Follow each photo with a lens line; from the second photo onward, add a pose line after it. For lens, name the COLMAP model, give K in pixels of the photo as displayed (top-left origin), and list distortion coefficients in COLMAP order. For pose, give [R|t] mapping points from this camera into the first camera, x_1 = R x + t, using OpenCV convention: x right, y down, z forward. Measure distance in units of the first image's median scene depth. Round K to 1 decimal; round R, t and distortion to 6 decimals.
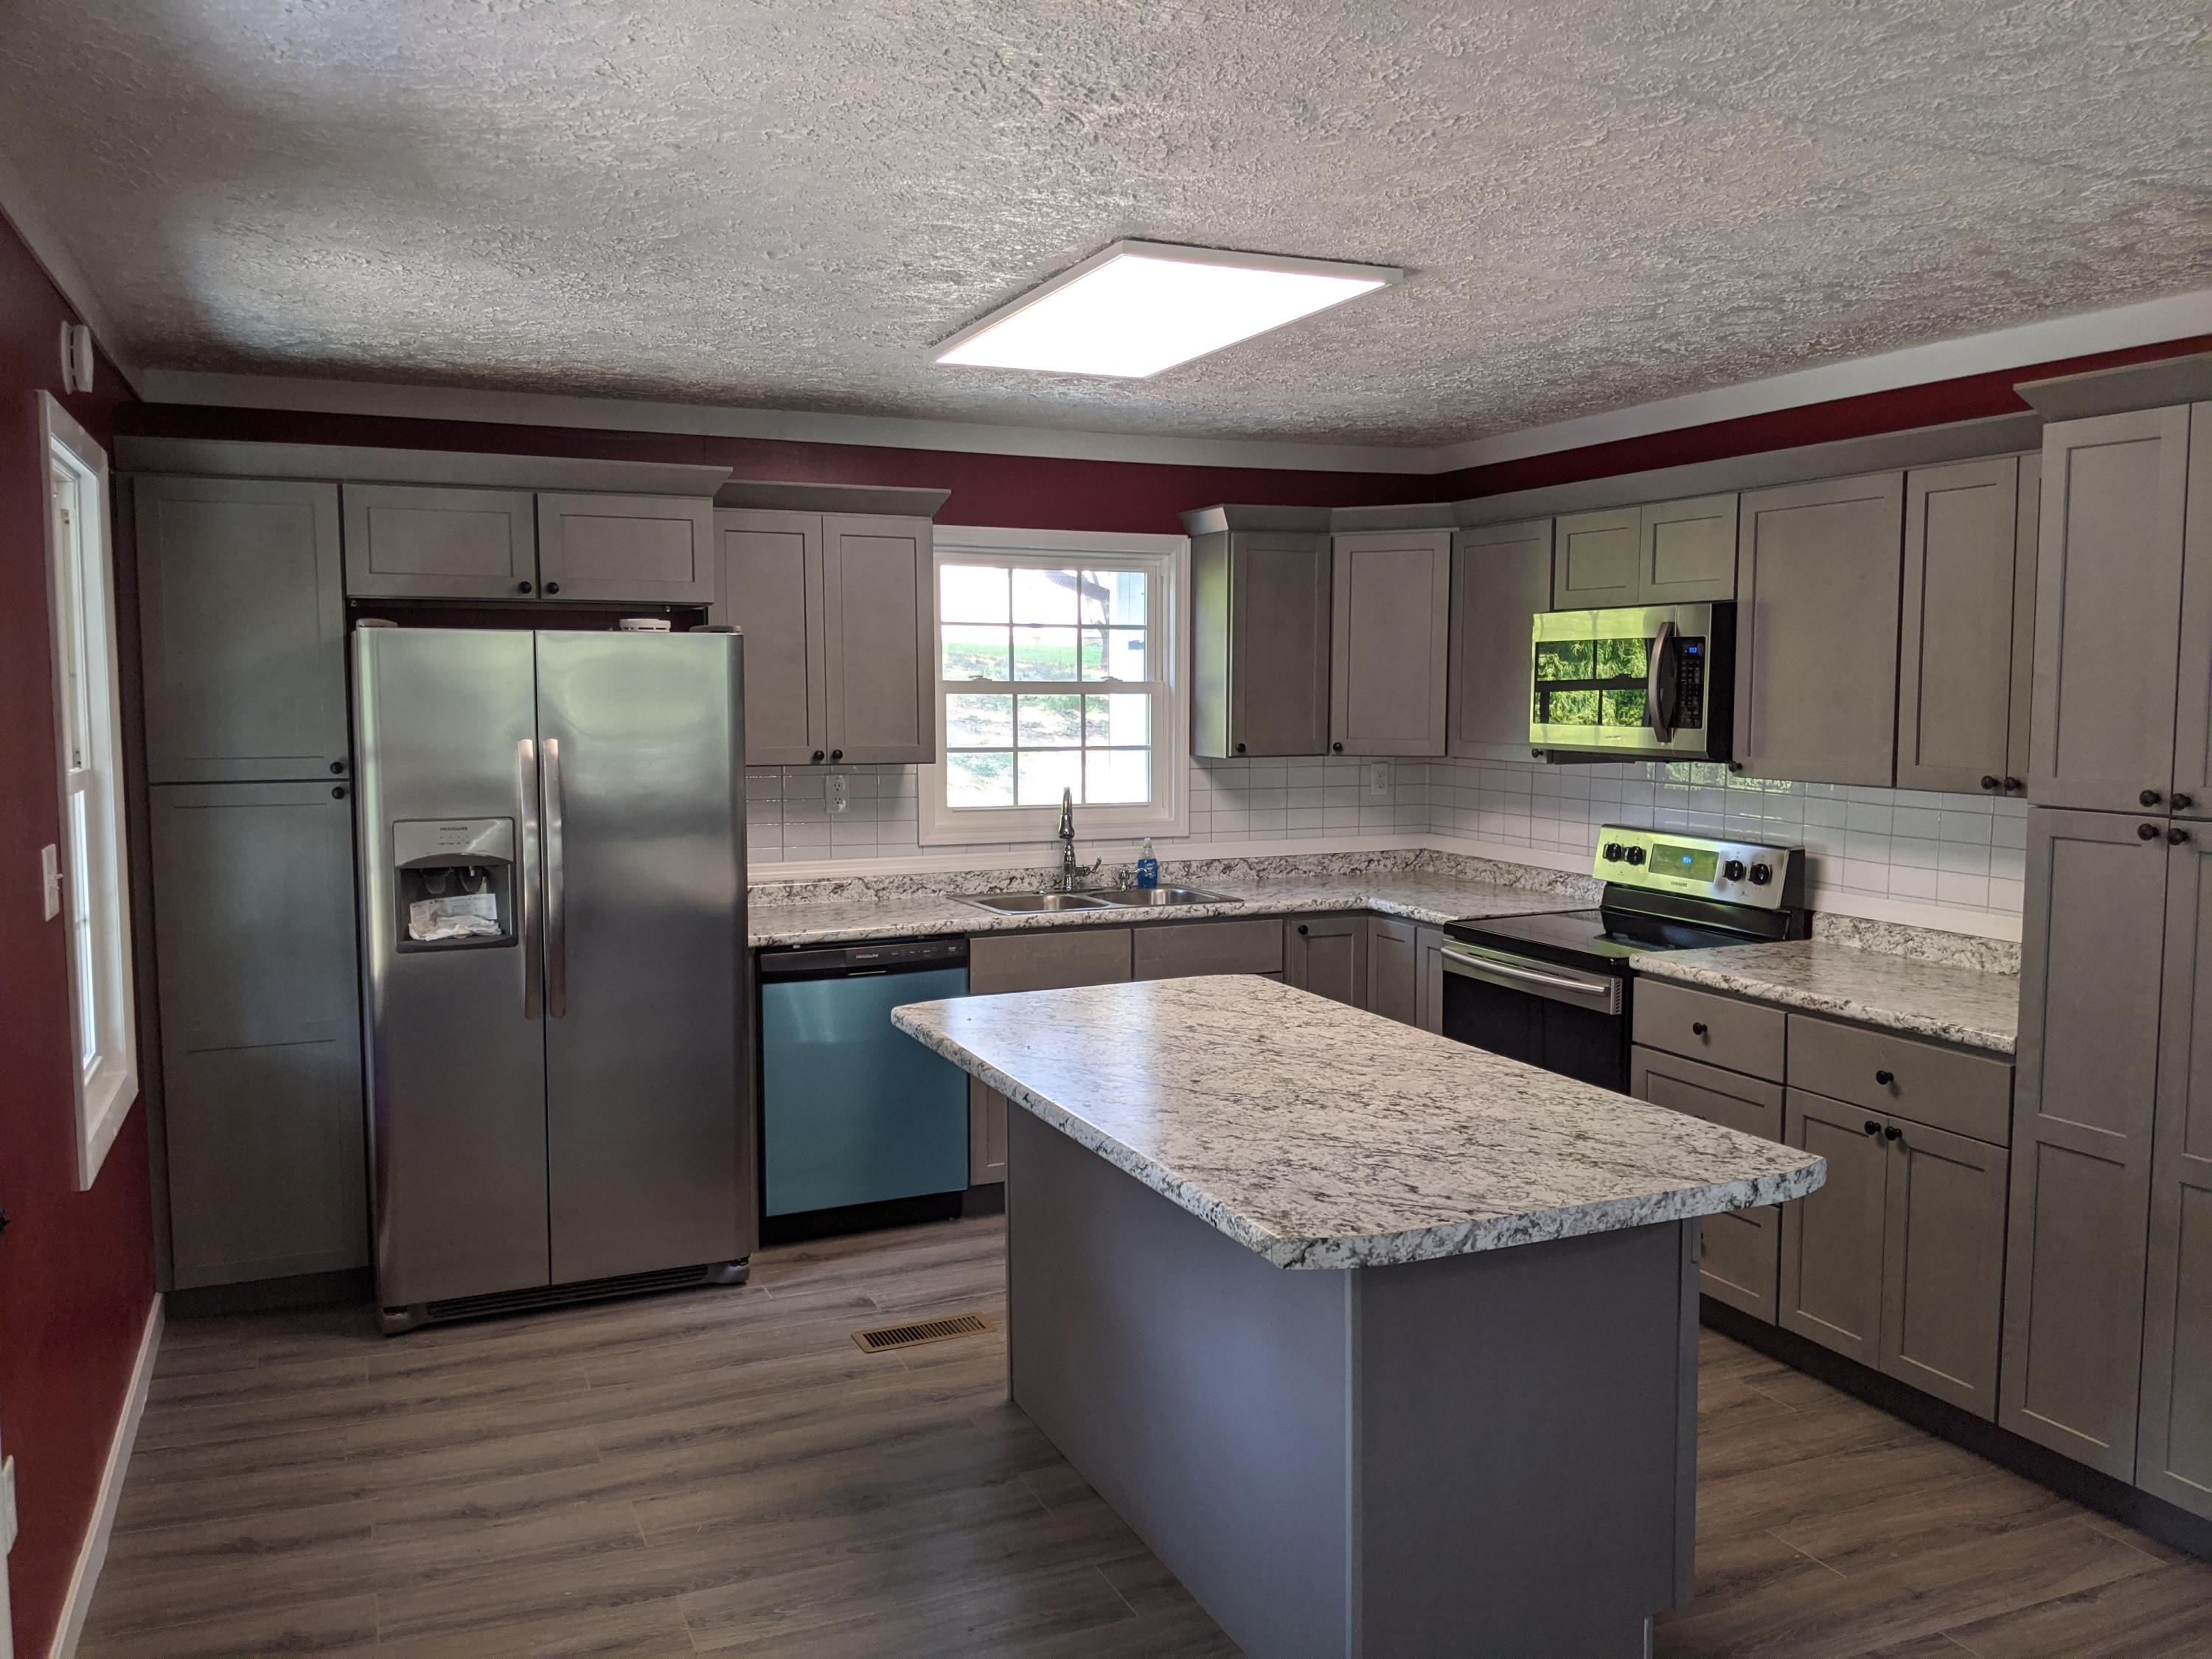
lens RADIAL K [[1771.2, 0, 1112.0], [0, 1771.2, 849.5], [0, 0, 1]] dist [0.070919, -0.101232]
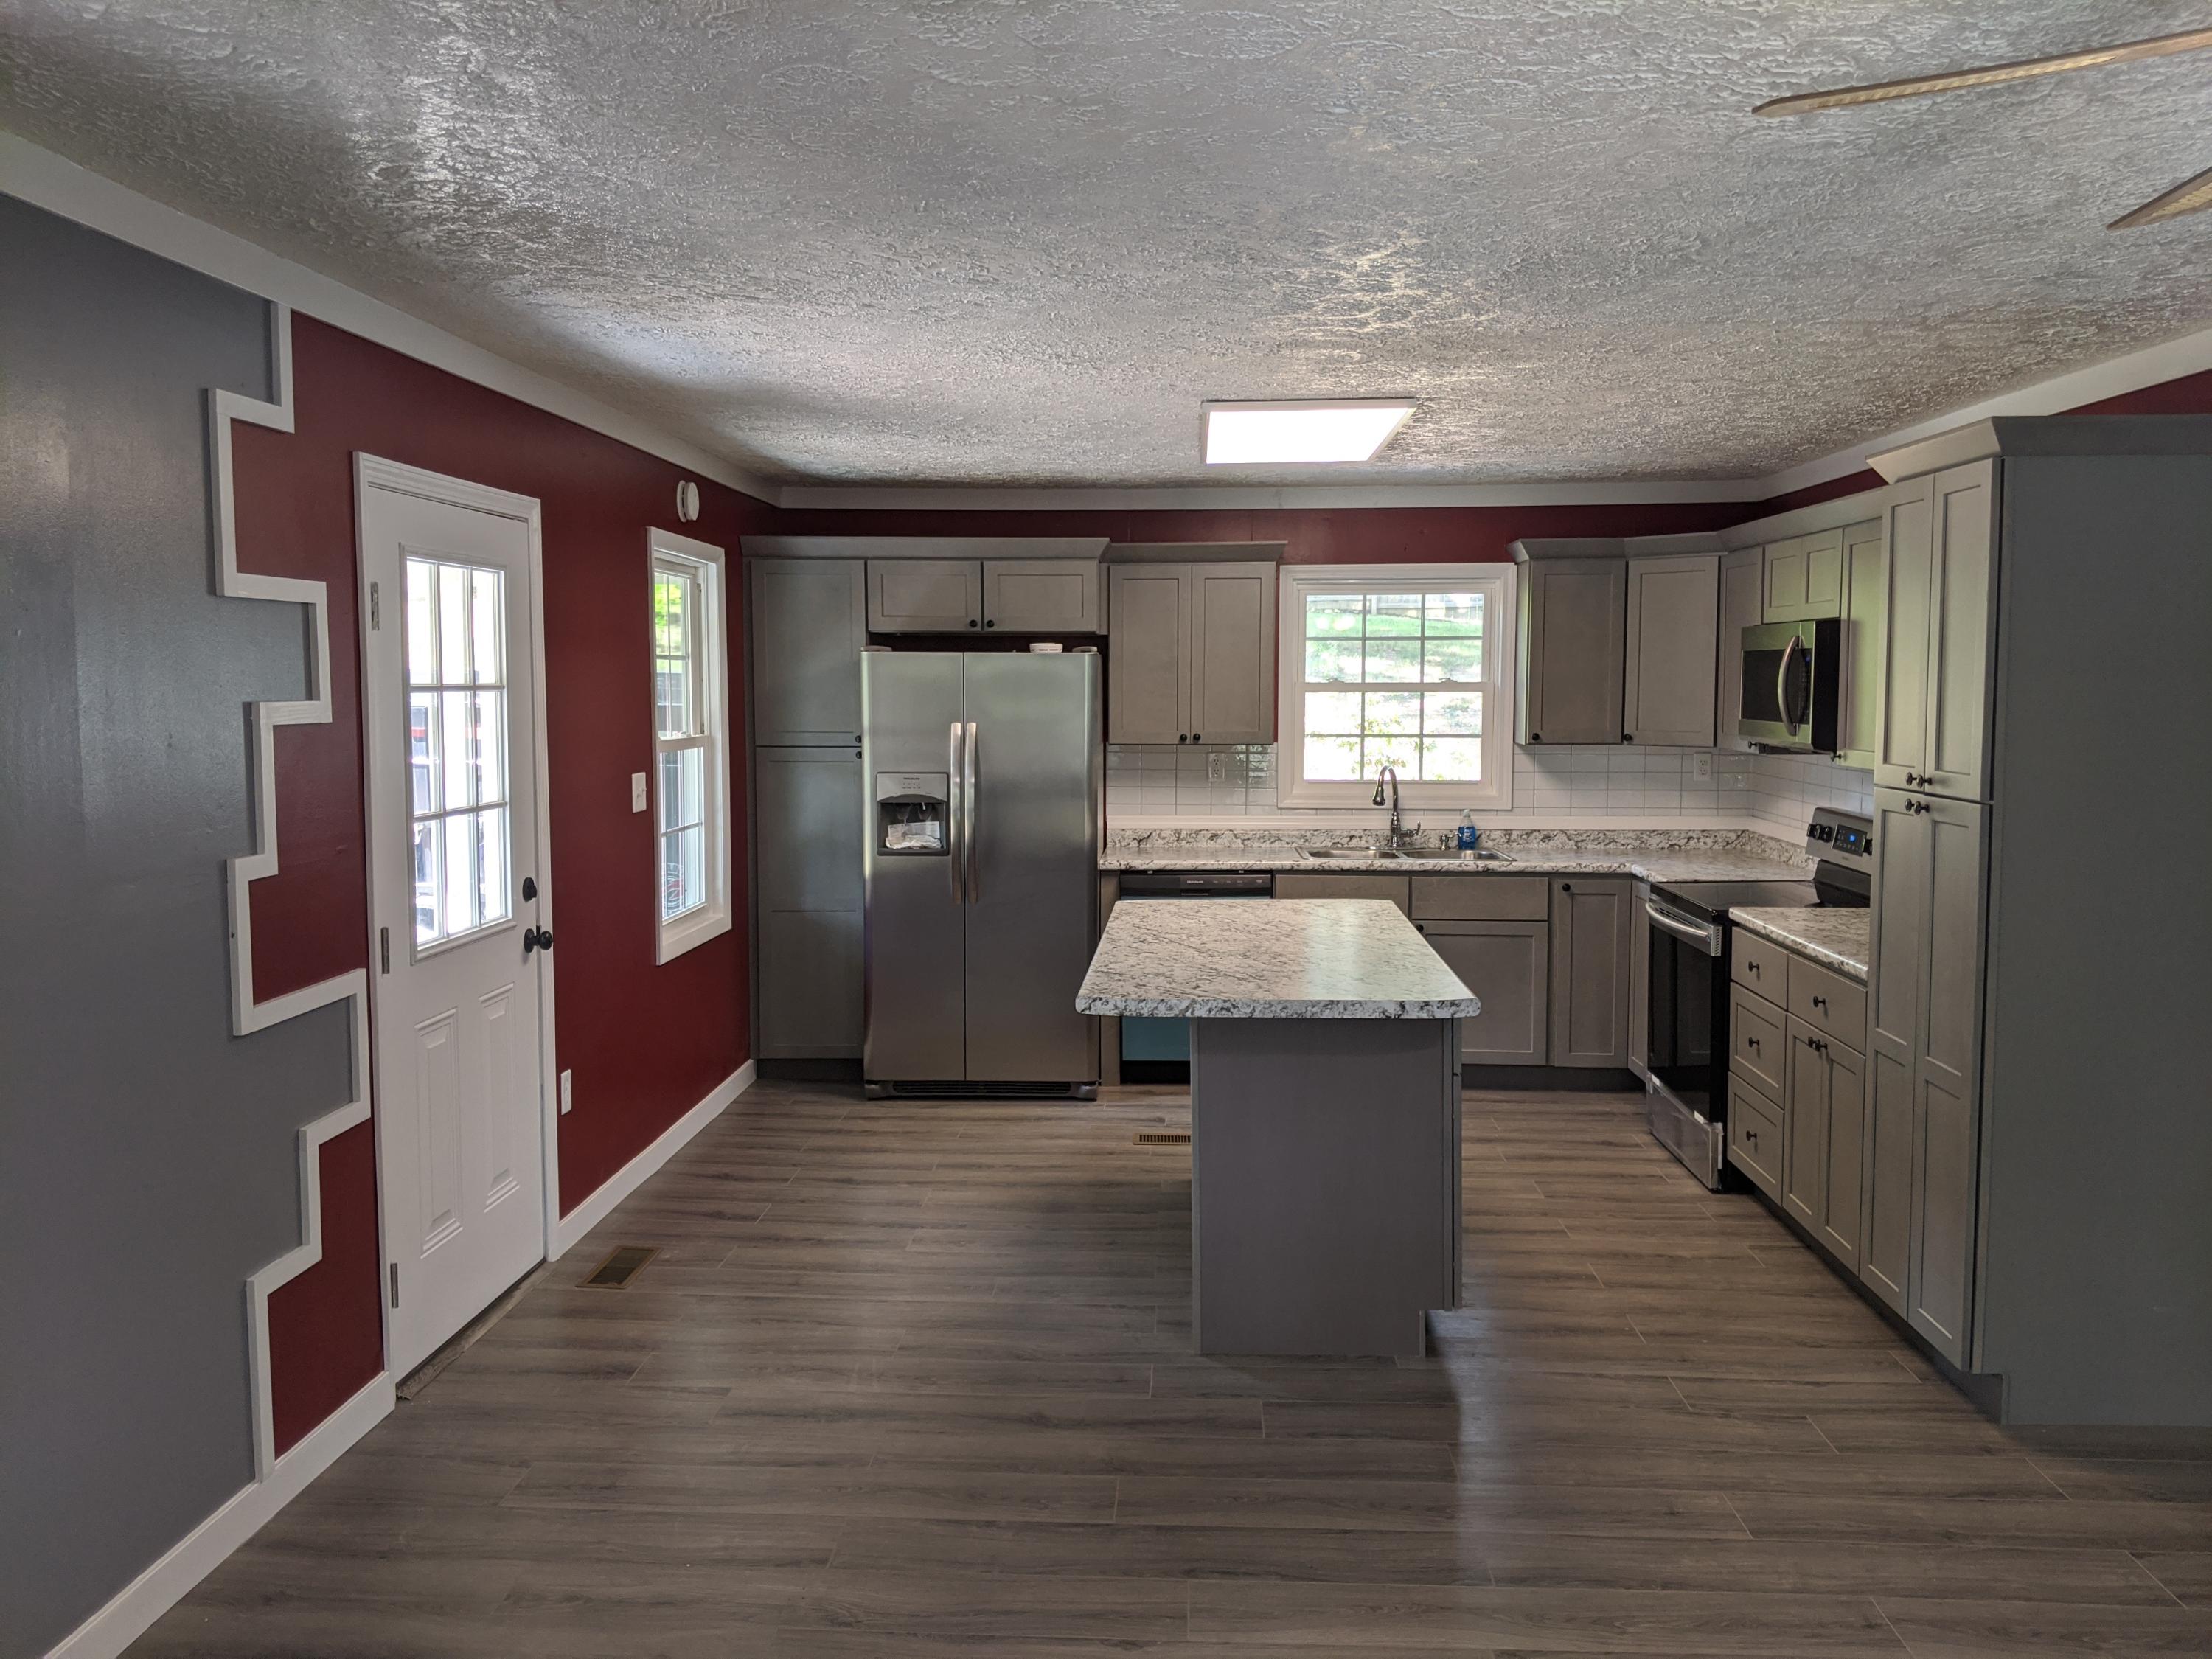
lens RADIAL K [[1792.6, 0, 1096.2], [0, 1792.6, 821.3], [0, 0, 1]] dist [0.228013, -0.403918]
pose [[0.890520, 0.038031, -0.453352, 0.473376], [-0.044193, 0.999019, -0.003002, 0.022370], [0.452793, 0.022708, 0.891327, -0.323542]]
